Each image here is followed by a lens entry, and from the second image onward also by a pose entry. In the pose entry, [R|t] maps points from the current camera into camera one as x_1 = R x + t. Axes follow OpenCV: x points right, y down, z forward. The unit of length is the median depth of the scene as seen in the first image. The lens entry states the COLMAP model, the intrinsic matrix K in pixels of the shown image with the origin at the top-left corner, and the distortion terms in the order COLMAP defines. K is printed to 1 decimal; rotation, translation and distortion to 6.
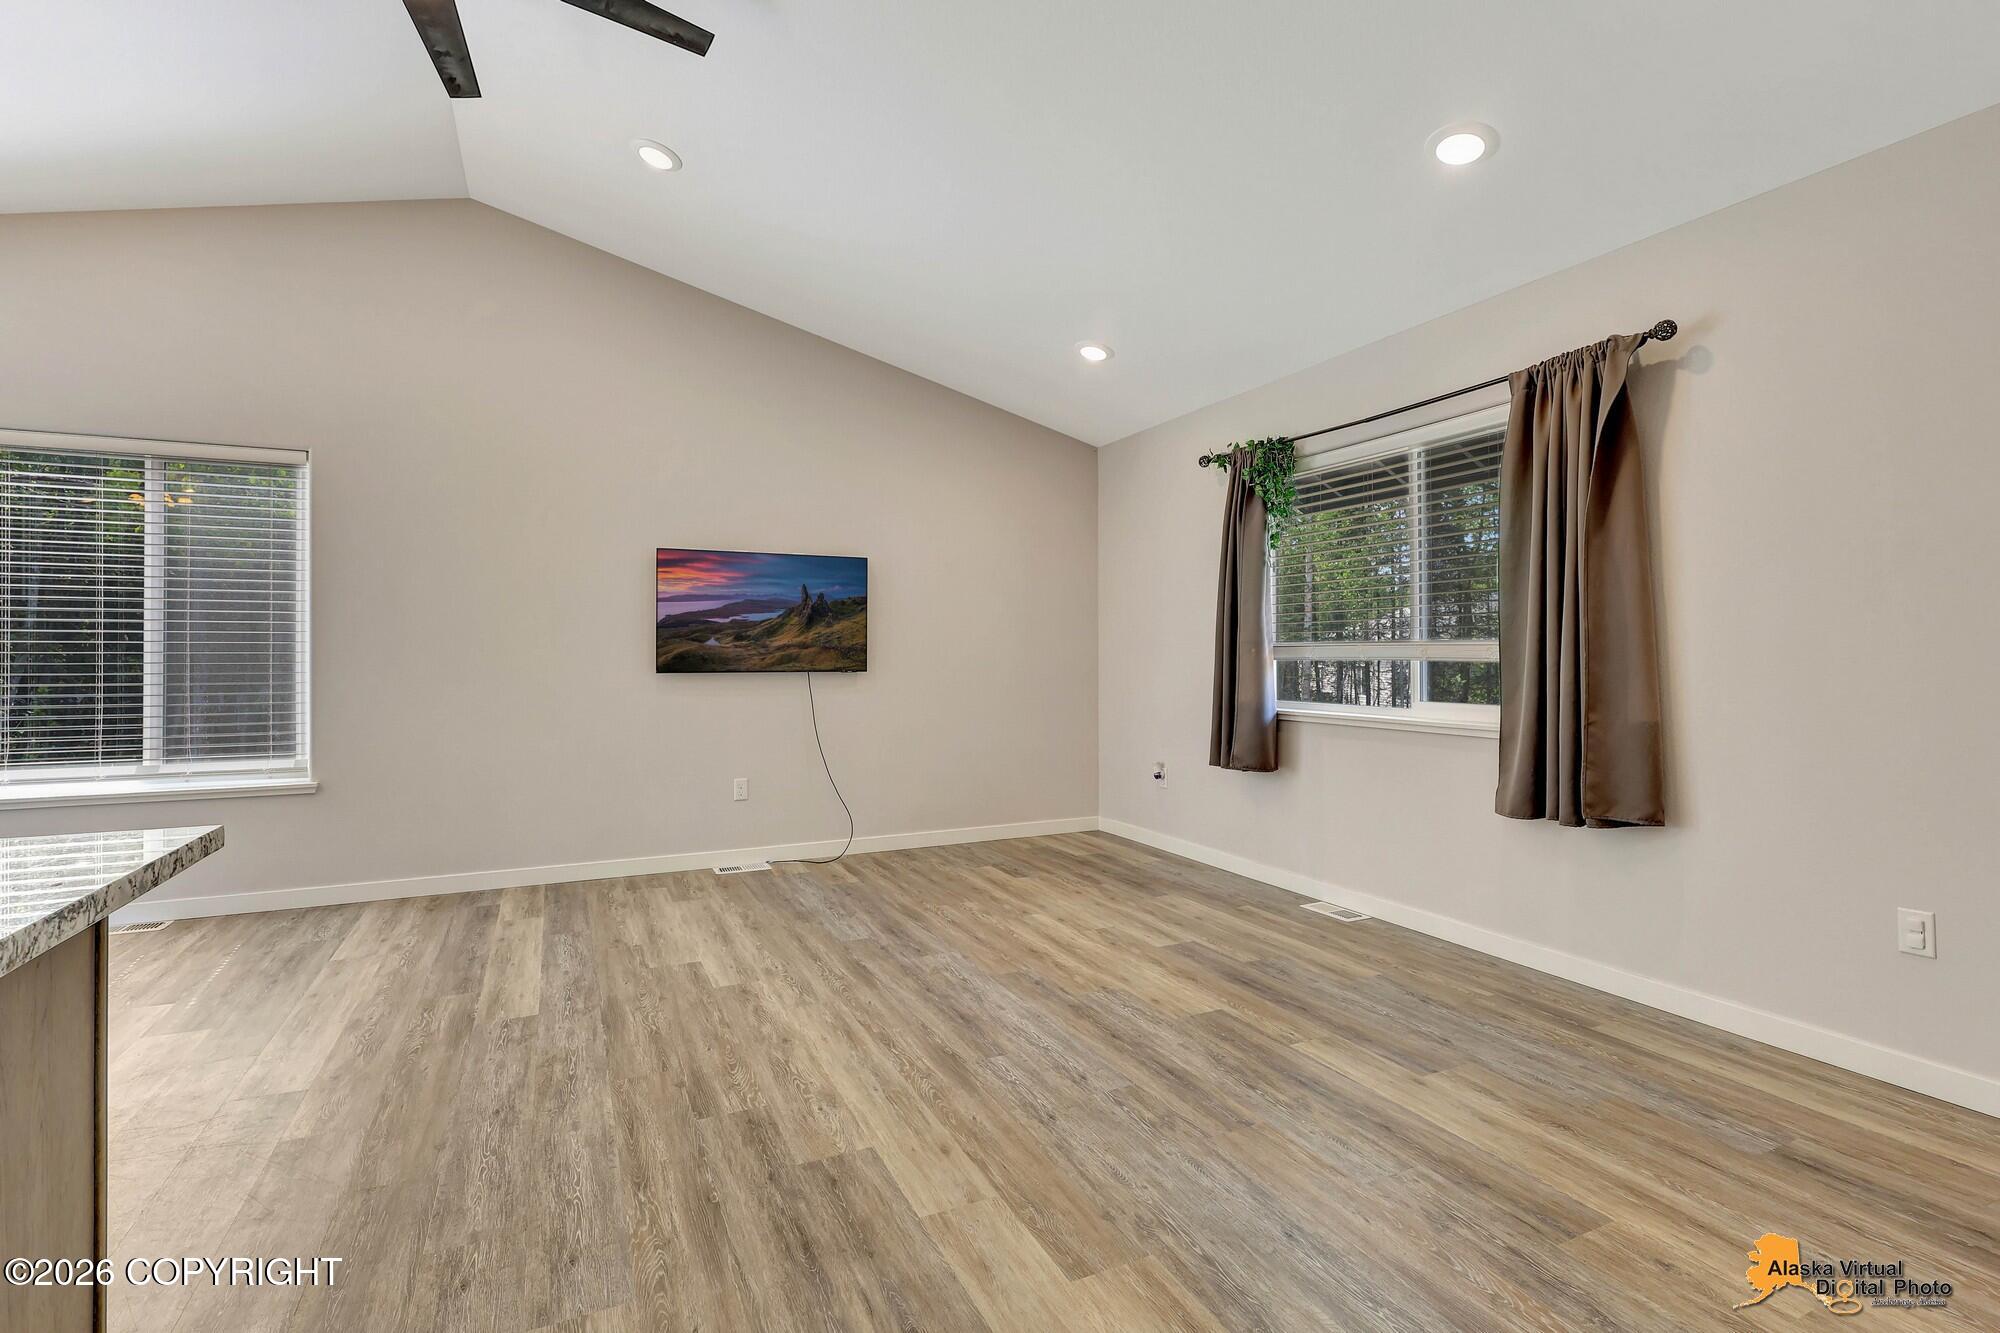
lens RADIAL K [[932.3, 0, 1003.4], [0, 932.3, 665.6], [0, 0, 1]] dist [0.010067, 0.000901]
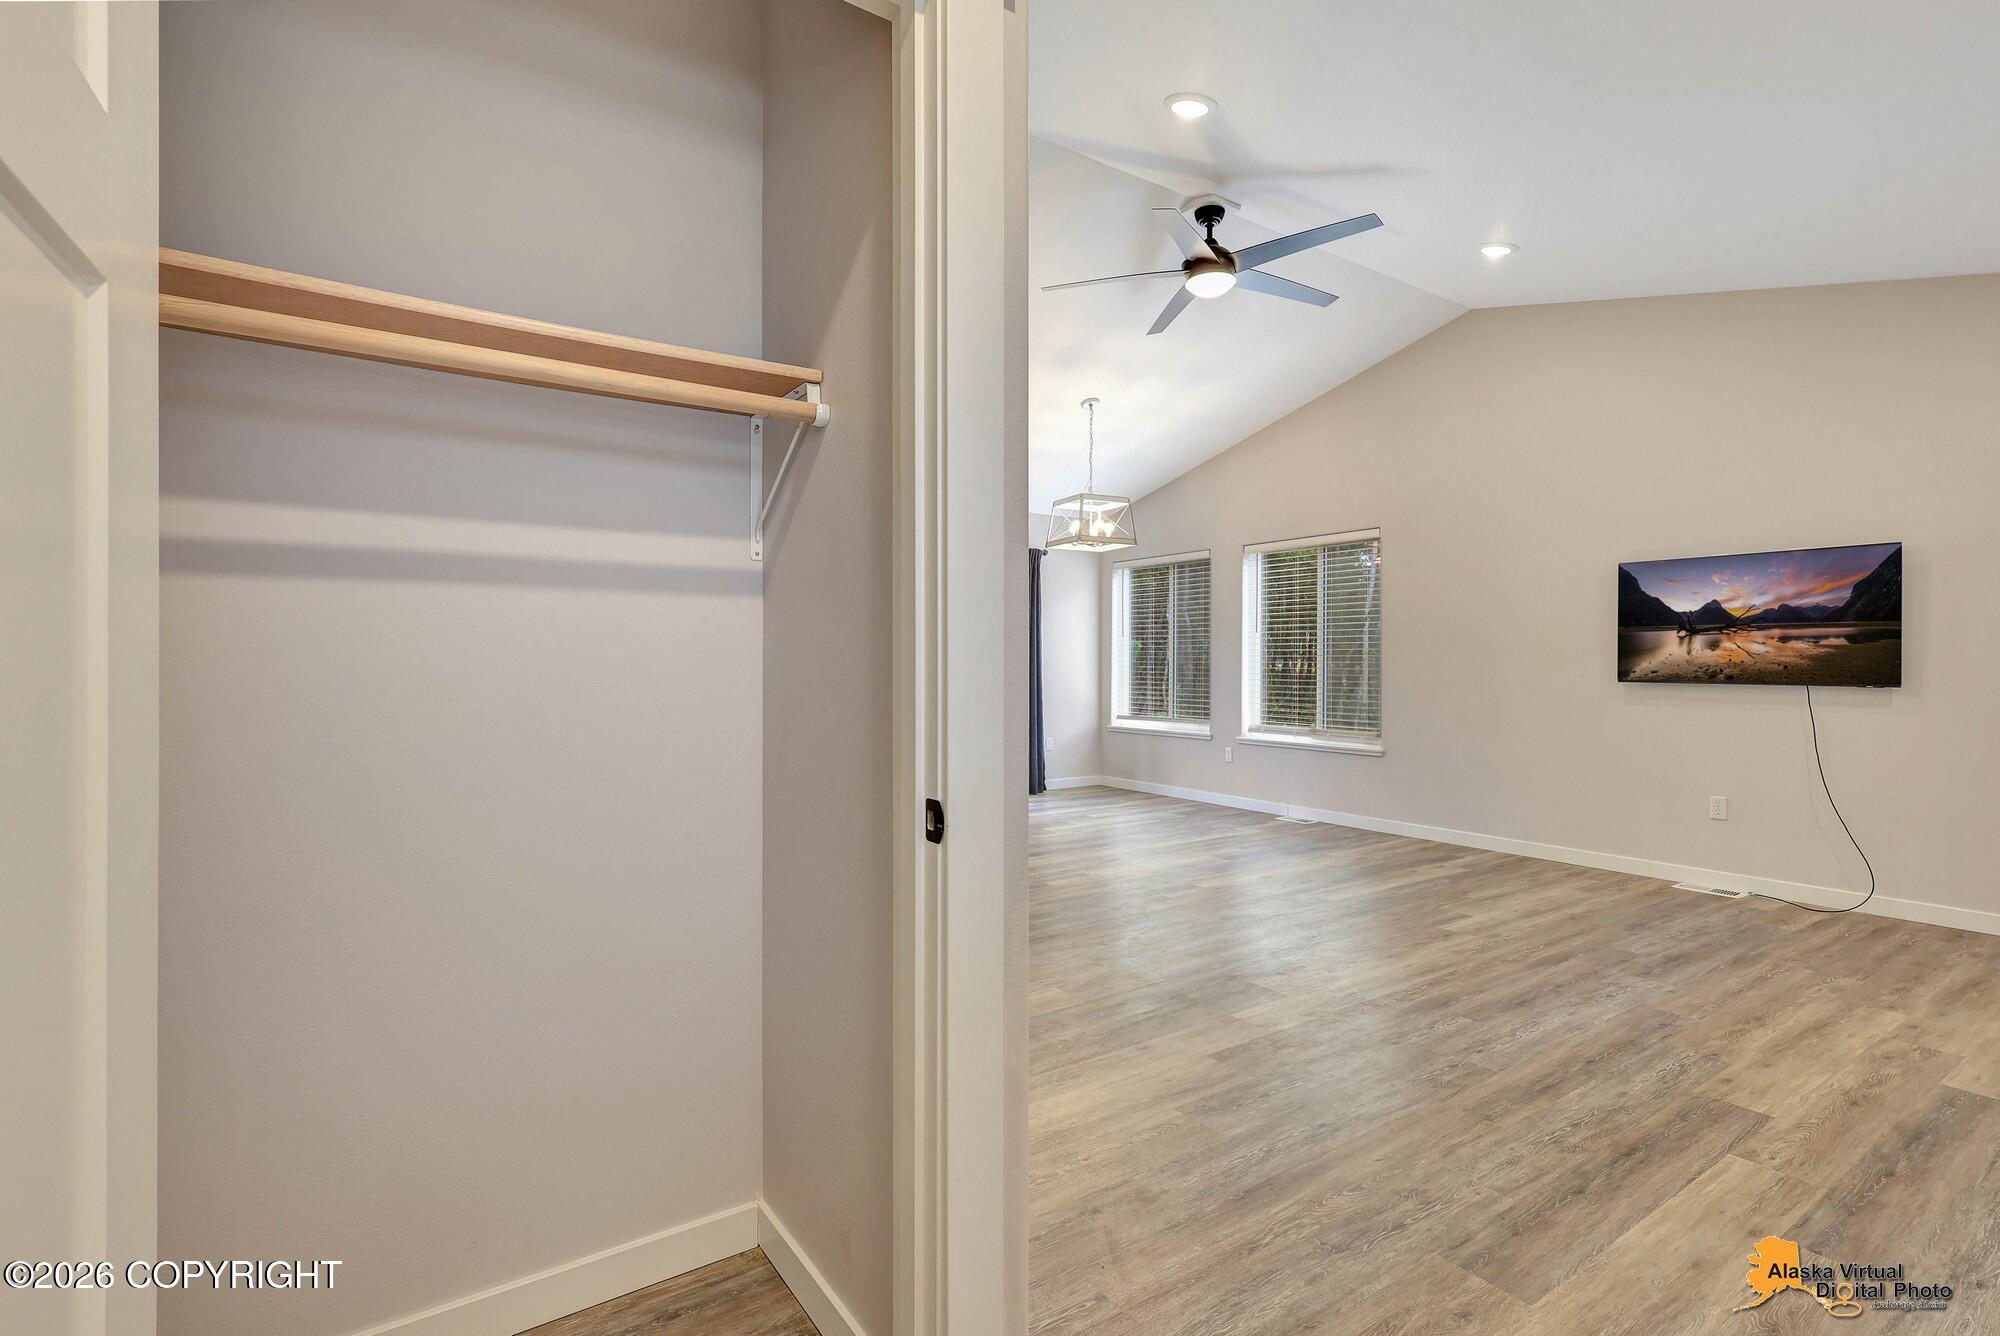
lens RADIAL K [[932.3, 0, 1004.3], [0, 932.3, 664.6], [0, 0, 1]] dist [0.010067, 0.000901]
pose [[0.146564, 0.000323, -0.989201, 0.892113], [-0.010713, 0.999942, -0.001261, -0.007669], [0.989143, 0.010782, 0.146559, 0.224367]]
